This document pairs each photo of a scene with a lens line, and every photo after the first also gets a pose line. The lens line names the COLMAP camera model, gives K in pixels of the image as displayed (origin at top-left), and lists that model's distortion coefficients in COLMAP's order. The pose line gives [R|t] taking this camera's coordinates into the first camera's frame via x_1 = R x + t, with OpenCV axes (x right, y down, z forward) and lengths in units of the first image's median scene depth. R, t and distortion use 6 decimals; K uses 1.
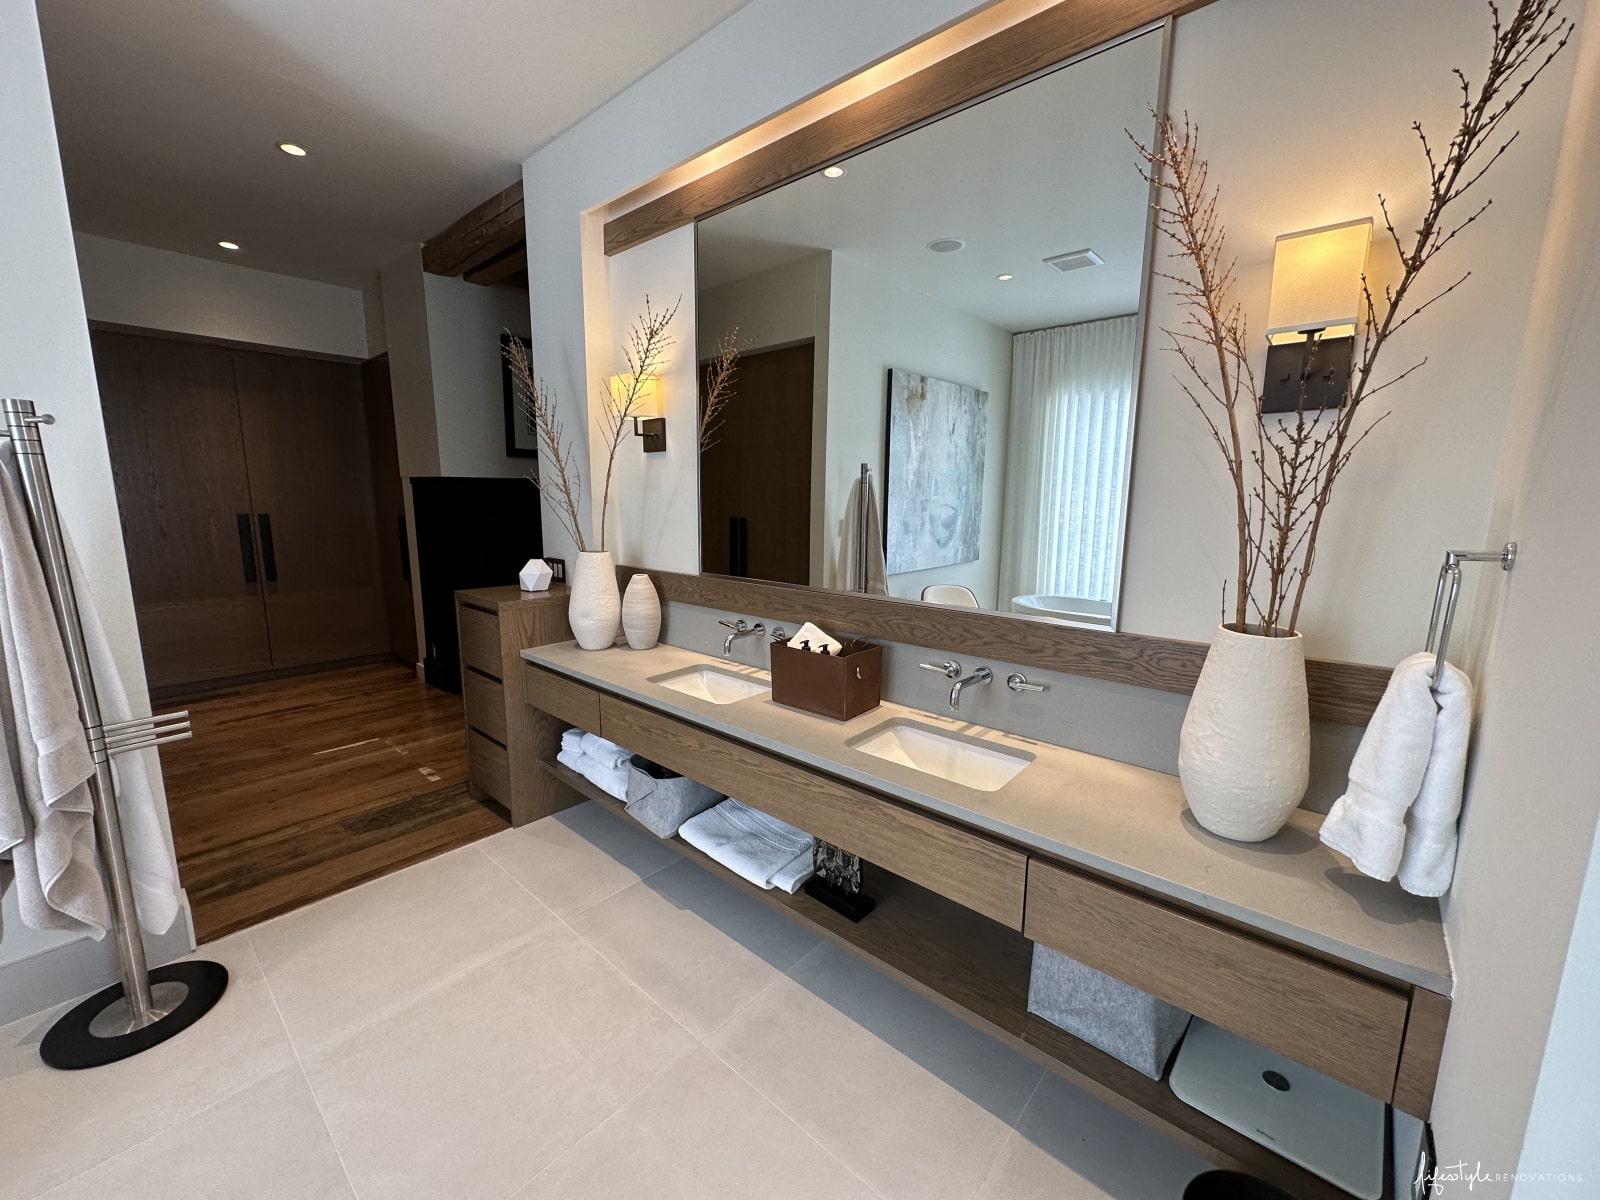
lens RADIAL K [[636.4, 0, 801.7], [0, 636.4, 602.5], [0, 0, 1]] dist [-0.001088, 0.000095]
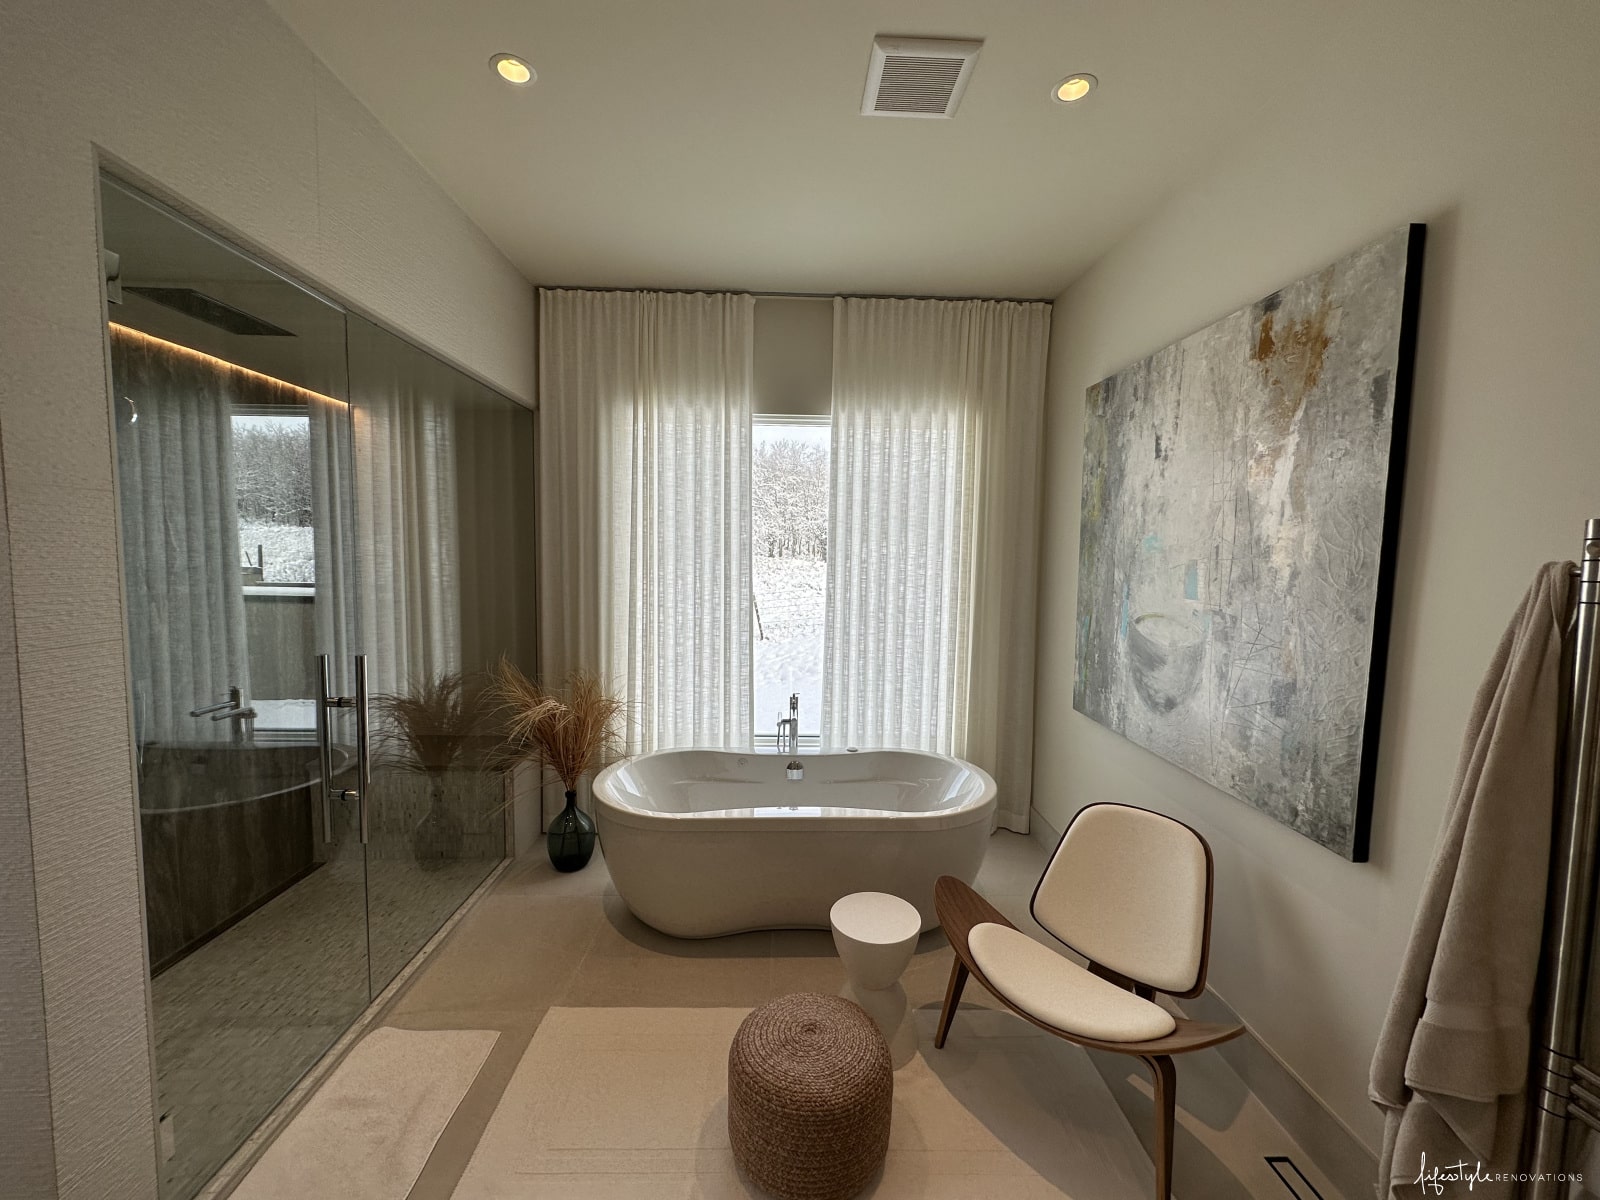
lens RADIAL K [[636.4, 0, 800.0], [0, 636.4, 599.0], [0, 0, 1]] dist [-0.001088, 0.000095]
pose [[-0.735944, 0.026348, -0.676530, -0.186844], [-0.136690, 0.972883, 0.186584, -0.213848], [0.663101, 0.229790, -0.712386, 0.798239]]
